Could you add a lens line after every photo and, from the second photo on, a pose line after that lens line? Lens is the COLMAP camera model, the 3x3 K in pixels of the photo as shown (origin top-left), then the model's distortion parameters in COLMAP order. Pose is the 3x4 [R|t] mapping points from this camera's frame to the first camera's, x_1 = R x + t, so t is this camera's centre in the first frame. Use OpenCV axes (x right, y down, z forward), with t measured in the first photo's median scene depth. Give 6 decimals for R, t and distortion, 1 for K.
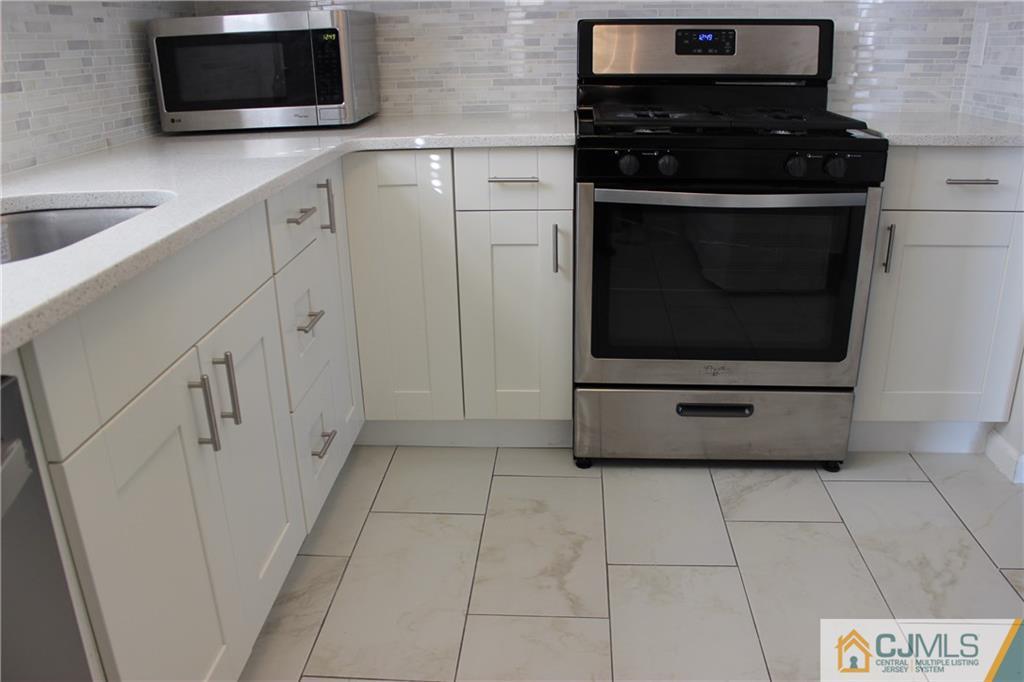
lens RADIAL K [[850.1, 0, 516.4], [0, 850.1, 353.4], [0, 0, 1]] dist [-0.157487, 0.130328]
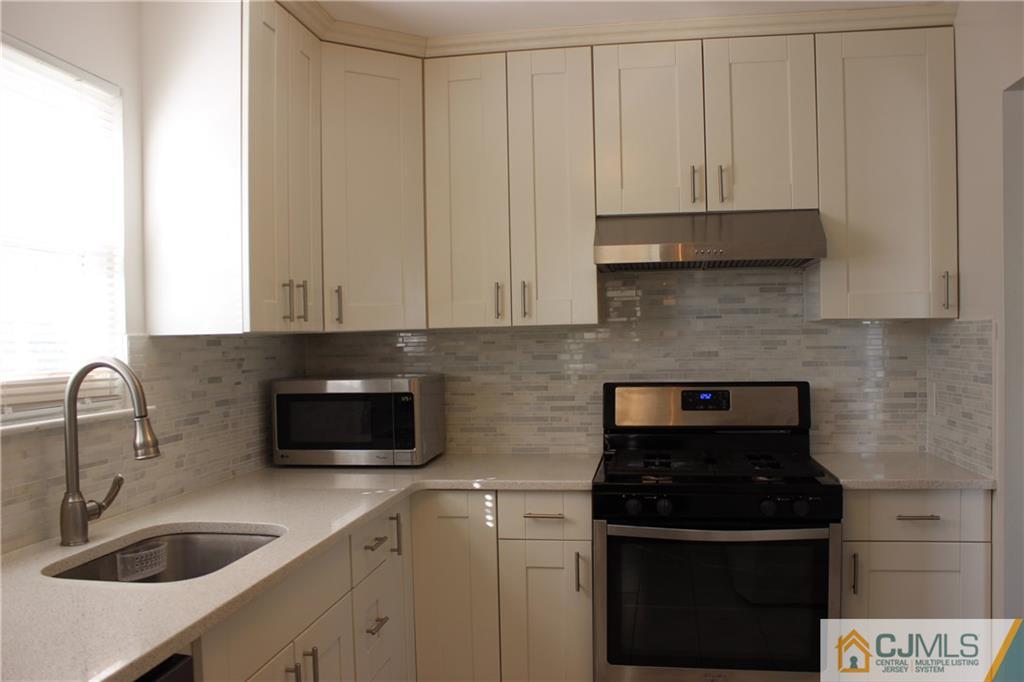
lens RADIAL K [[850.1, 0, 507.5], [0, 850.1, 353.3], [0, 0, 1]] dist [-0.157487, 0.130328]
pose [[0.994812, 0.002775, -0.101694, 0.069752], [-0.037298, 0.939972, -0.339208, -0.003219], [0.094648, 0.341241, 0.935199, -0.266855]]
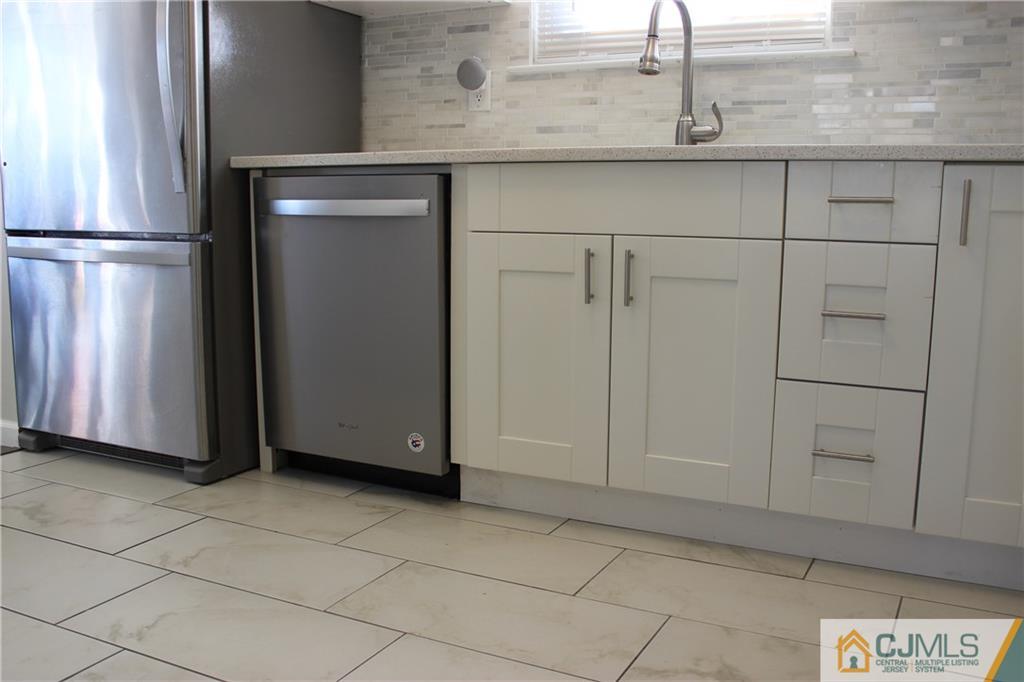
lens RADIAL K [[951.6, 0, 520.3], [0, 951.6, 348.3], [0, 0, 1]] dist [-0.081896, 0.000000]
pose [[-0.398359, 0.149579, -0.904951, 0.746355], [-0.333890, 0.895275, 0.294958, -0.162973], [0.854299, 0.419653, -0.306698, 0.887755]]
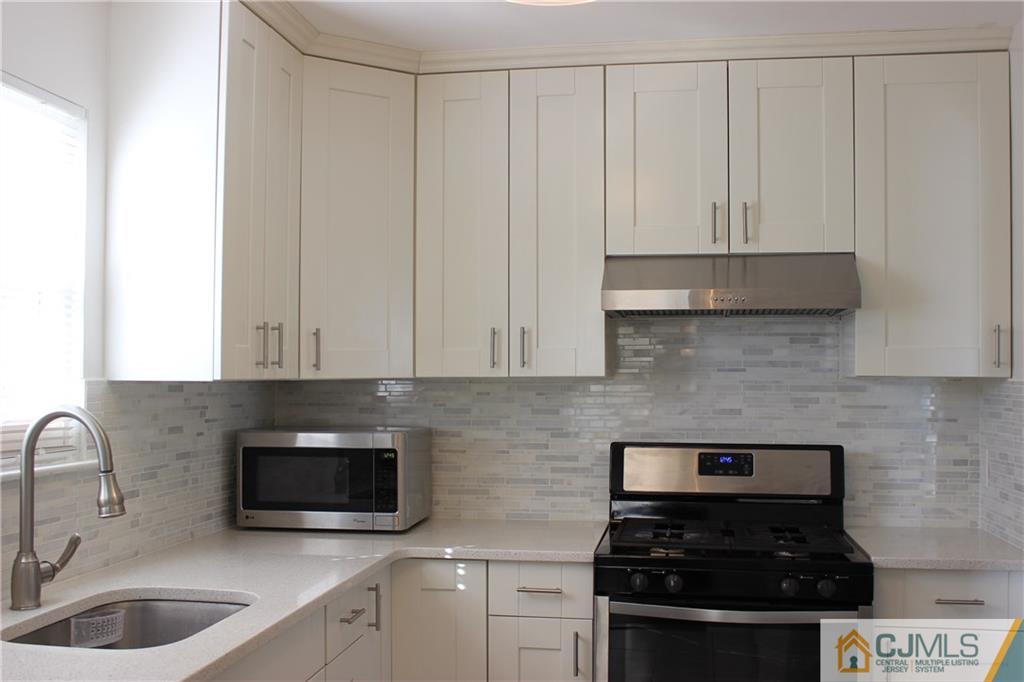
lens RADIAL K [[1031.8, 0, 500.7], [0, 1031.8, 357.5], [0, 0, 1]] dist [-0.092529, 0.000000]
pose [[0.993979, 0.019617, -0.107805, 0.086046], [-0.058967, 0.924999, -0.375367, 0.025314], [0.092356, 0.379464, 0.920585, -0.385216]]
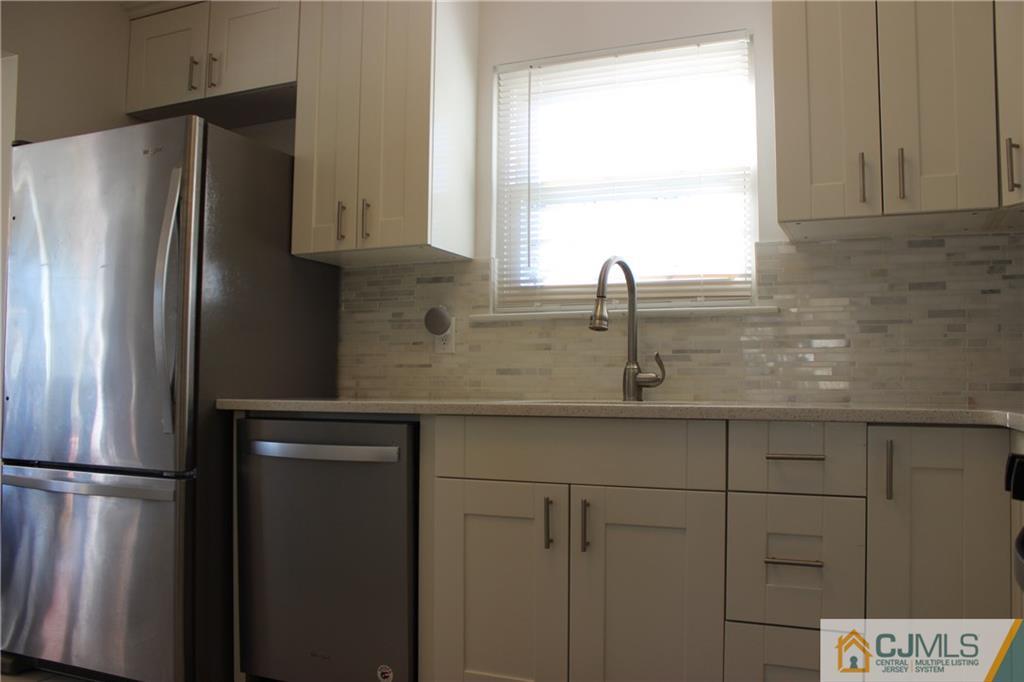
lens RADIAL K [[850.1, 0, 519.2], [0, 850.1, 335.1], [0, 0, 1]] dist [-0.157487, 0.130328]
pose [[-0.349442, -0.032125, -0.936407, 0.709042], [-0.339821, 0.935709, 0.094711, -0.241761], [0.873162, 0.351307, -0.337893, 0.826056]]
